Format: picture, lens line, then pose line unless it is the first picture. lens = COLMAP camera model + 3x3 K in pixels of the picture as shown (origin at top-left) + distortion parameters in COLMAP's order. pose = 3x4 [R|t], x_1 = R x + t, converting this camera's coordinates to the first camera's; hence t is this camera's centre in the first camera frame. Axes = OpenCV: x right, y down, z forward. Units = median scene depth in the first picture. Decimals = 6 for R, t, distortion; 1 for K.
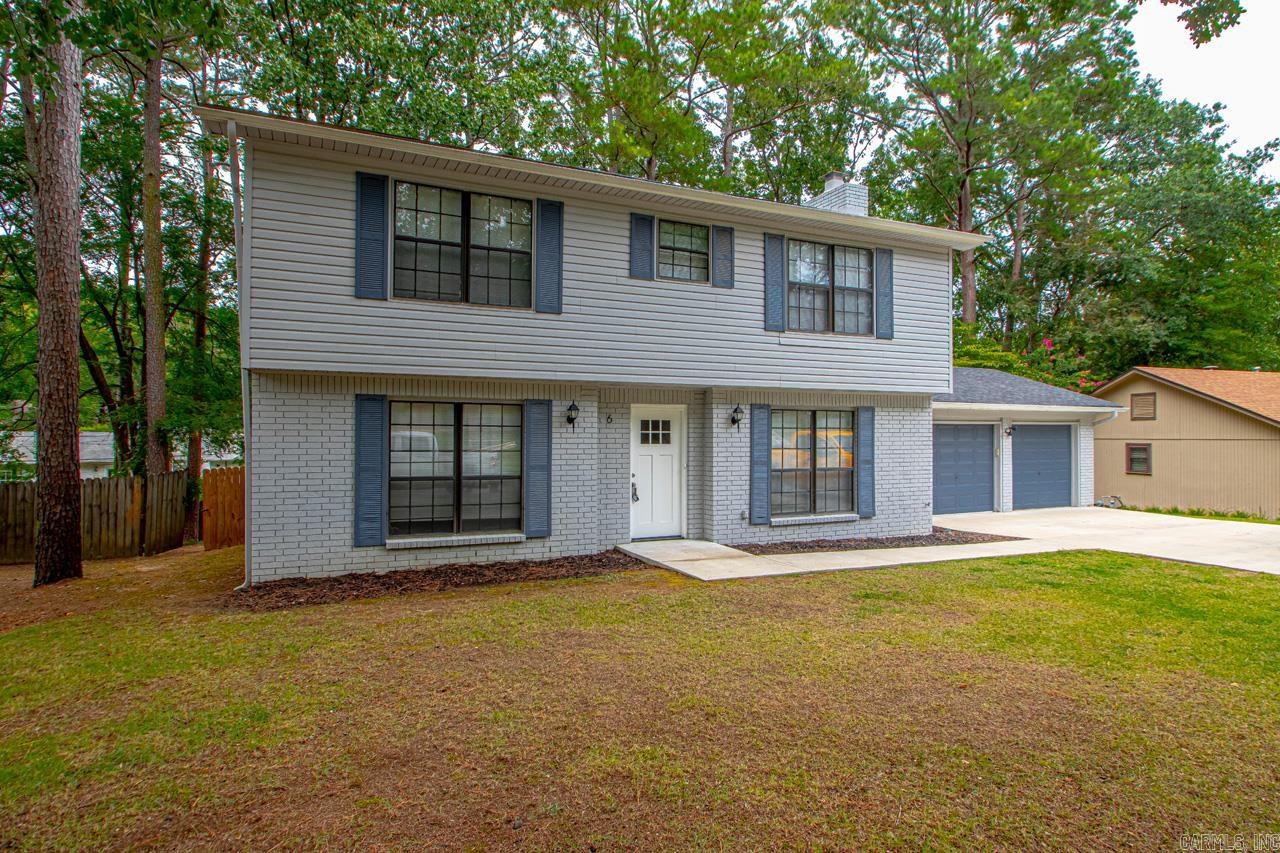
lens RADIAL K [[683.9, 0, 643.8], [0, 683.9, 426.2], [0, 0, 1]] dist [-0.004046, 0.000427]
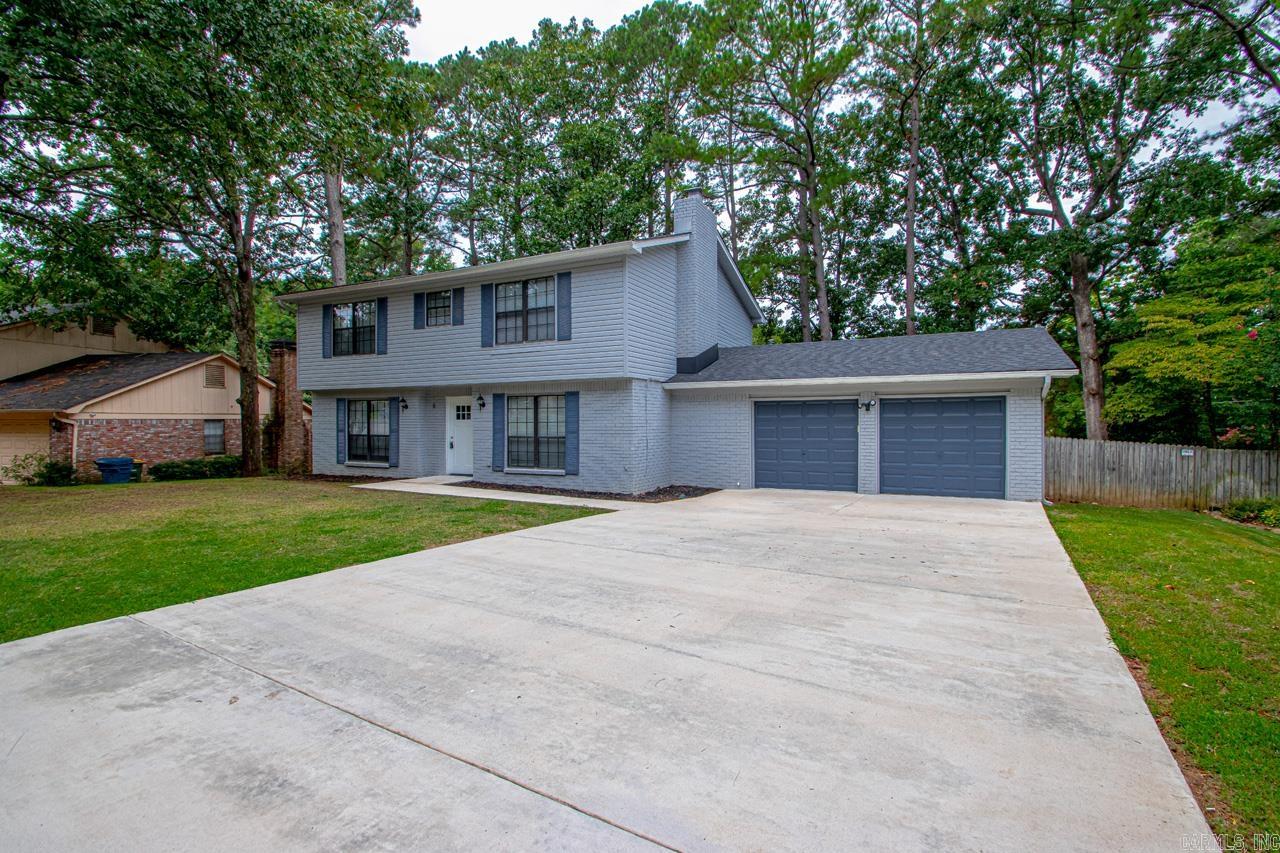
lens RADIAL K [[595.6, 0, 643.7], [0, 595.6, 420.7], [0, 0, 1]] dist [0.015633, -0.016987]
pose [[0.638077, 0.000810, -0.769973, 1.459362], [0.018381, 0.999698, 0.016284, 0.013054], [0.769754, -0.024543, 0.637869, 0.402761]]
